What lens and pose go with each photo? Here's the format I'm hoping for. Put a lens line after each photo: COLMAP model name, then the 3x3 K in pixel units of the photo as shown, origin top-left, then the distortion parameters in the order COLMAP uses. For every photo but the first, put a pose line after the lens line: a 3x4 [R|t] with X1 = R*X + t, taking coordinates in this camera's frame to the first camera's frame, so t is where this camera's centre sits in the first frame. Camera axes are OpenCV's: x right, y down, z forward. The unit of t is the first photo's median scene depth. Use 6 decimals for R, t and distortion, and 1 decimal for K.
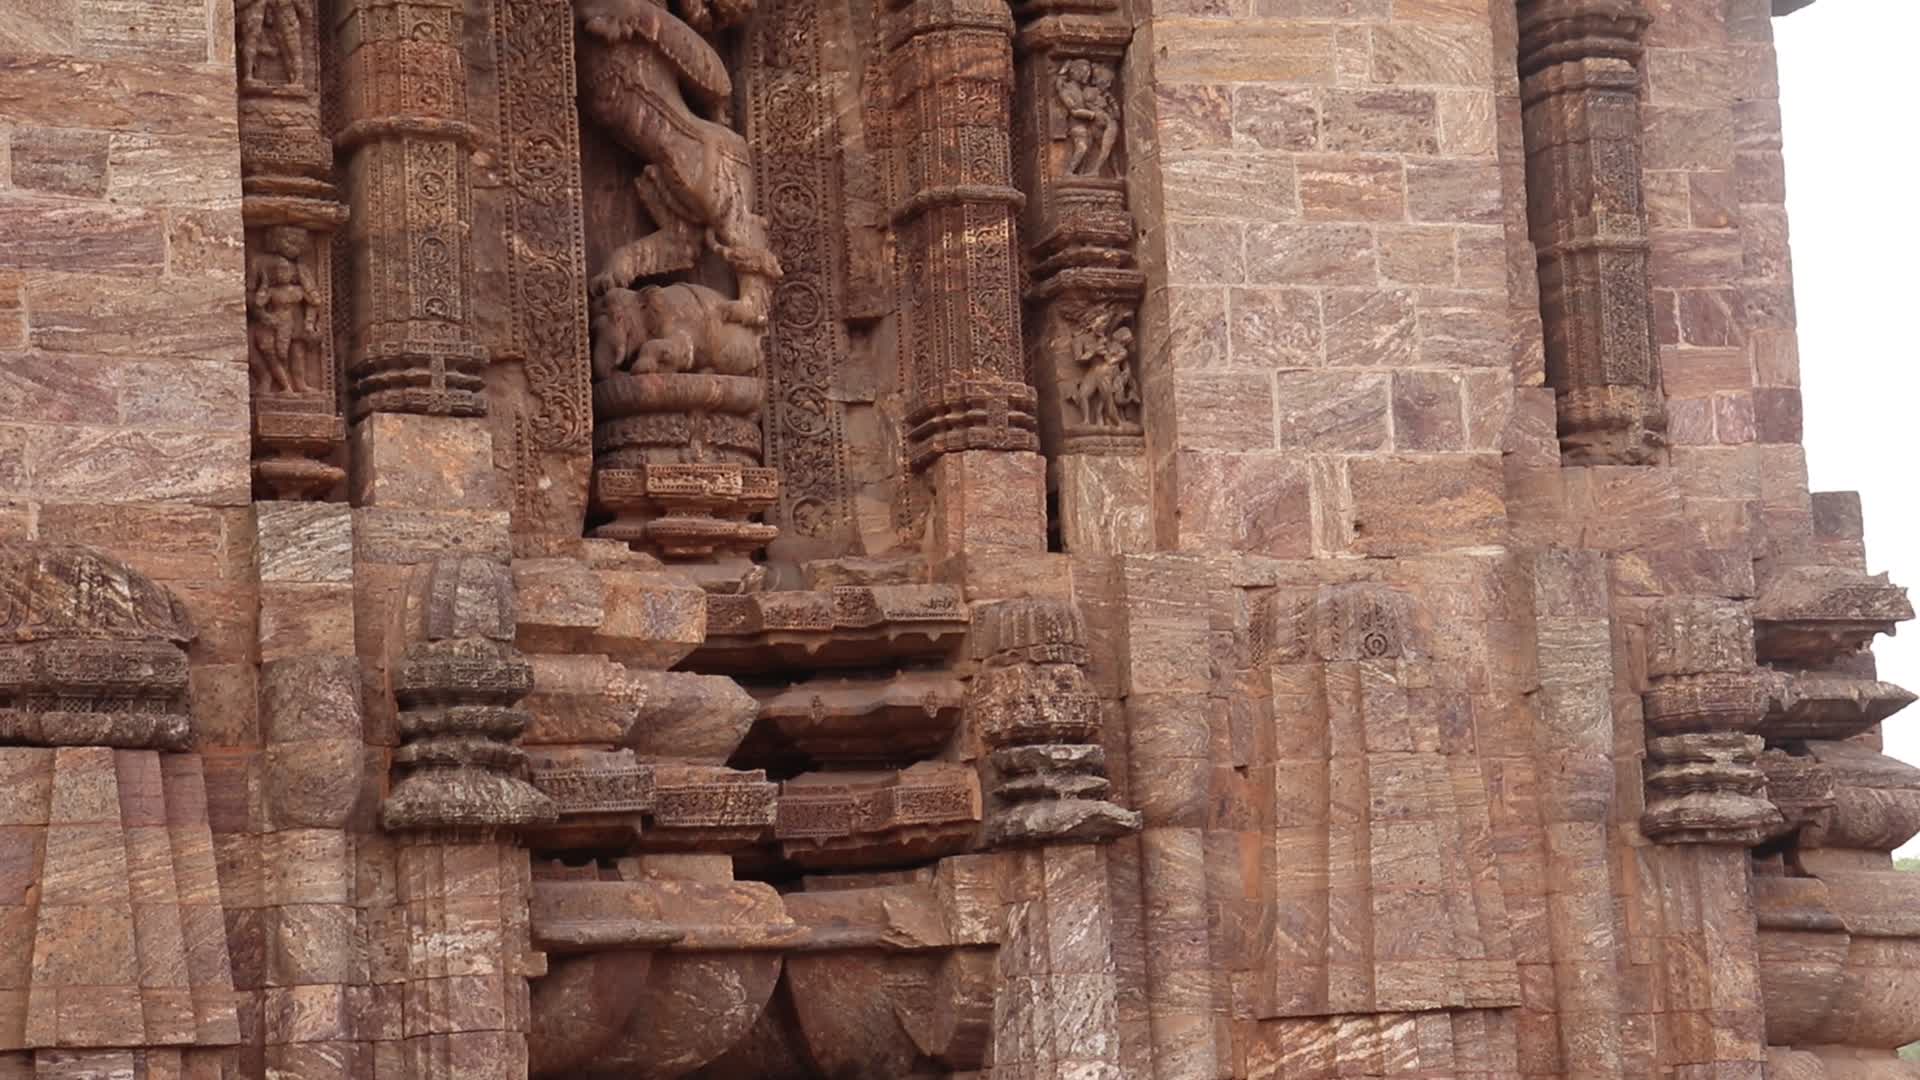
lens RADIAL K [[4385.6, 0, 957.9], [0, 4385.6, 541.6], [0, 0, 1]] dist [0.412198, 0.000000]
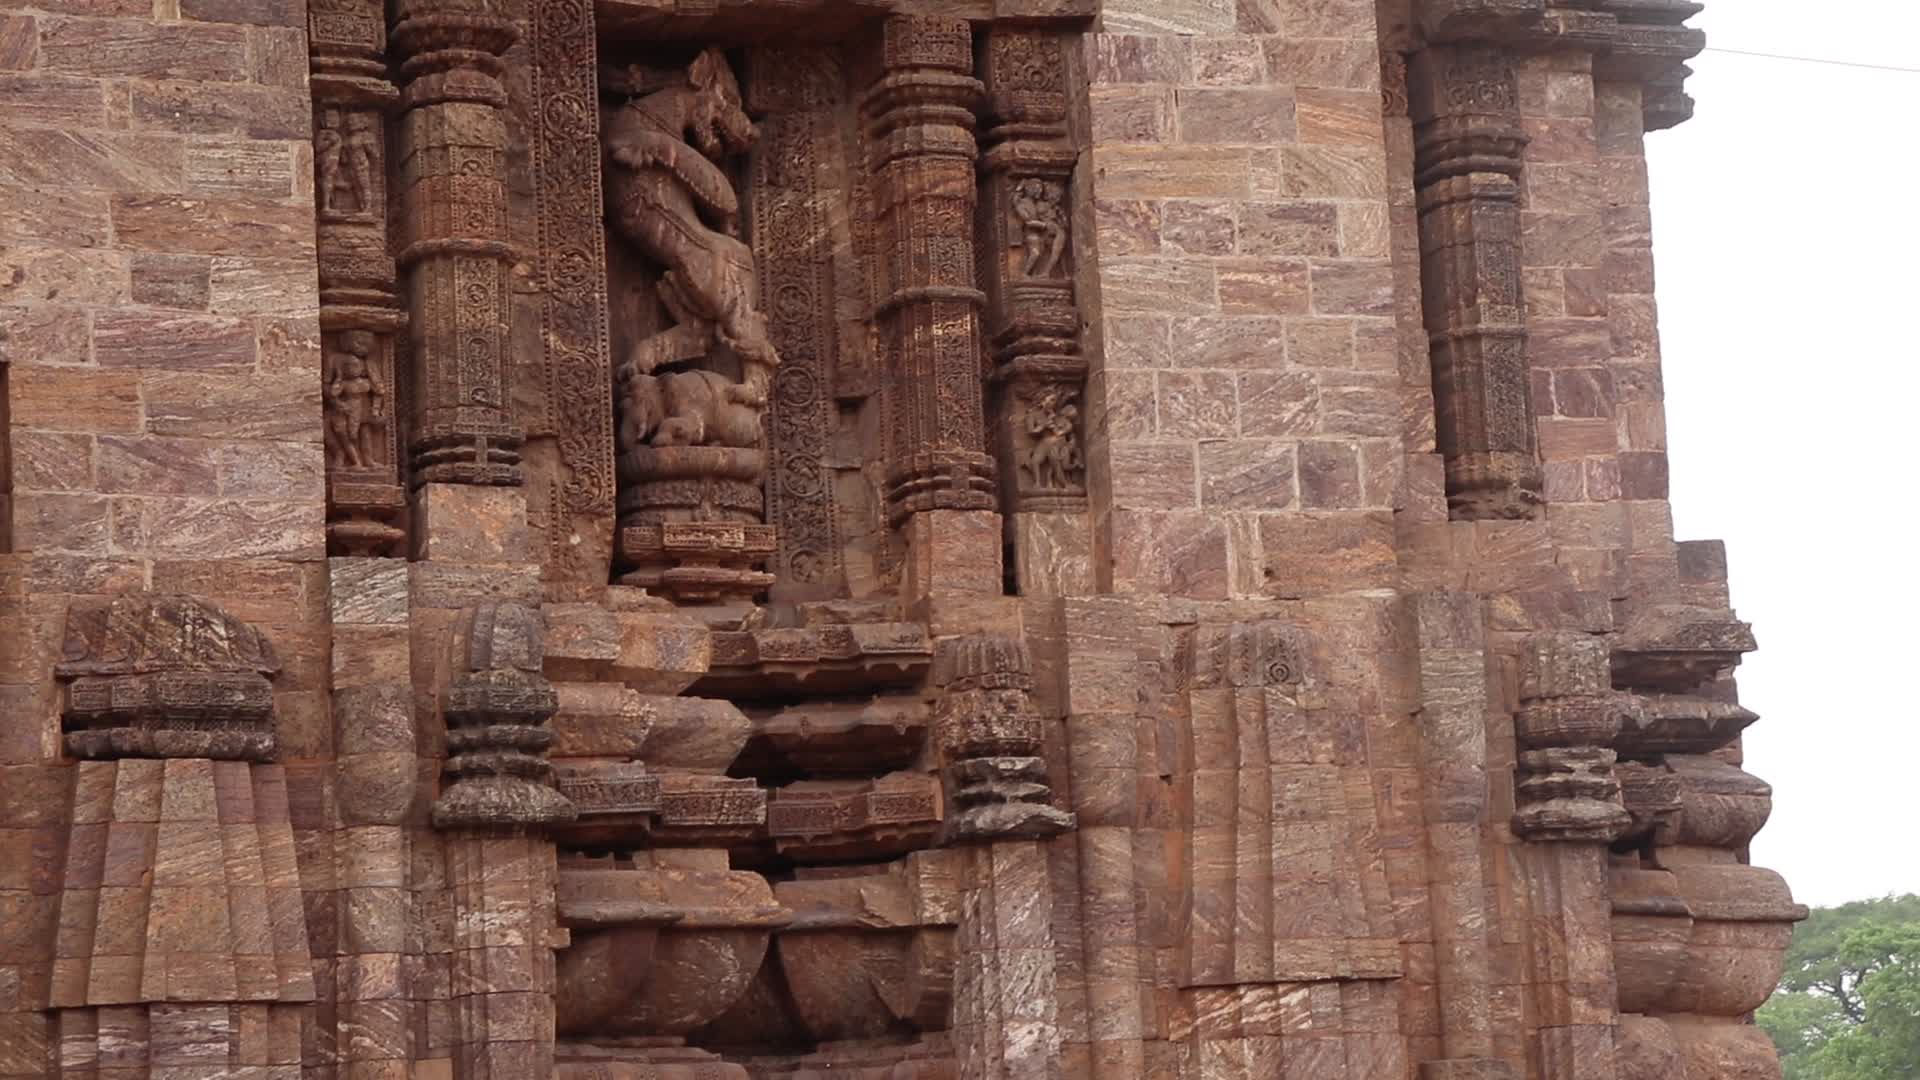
lens RADIAL K [[4385.6, 0, 973.6], [0, 4385.6, 550.6], [0, 0, 1]] dist [0.412198, 0.000000]
pose [[0.999402, -0.002711, -0.034459, 0.054341], [0.002574, 0.999989, -0.004021, -0.004997], [0.034470, 0.003930, 0.999398, -0.188541]]
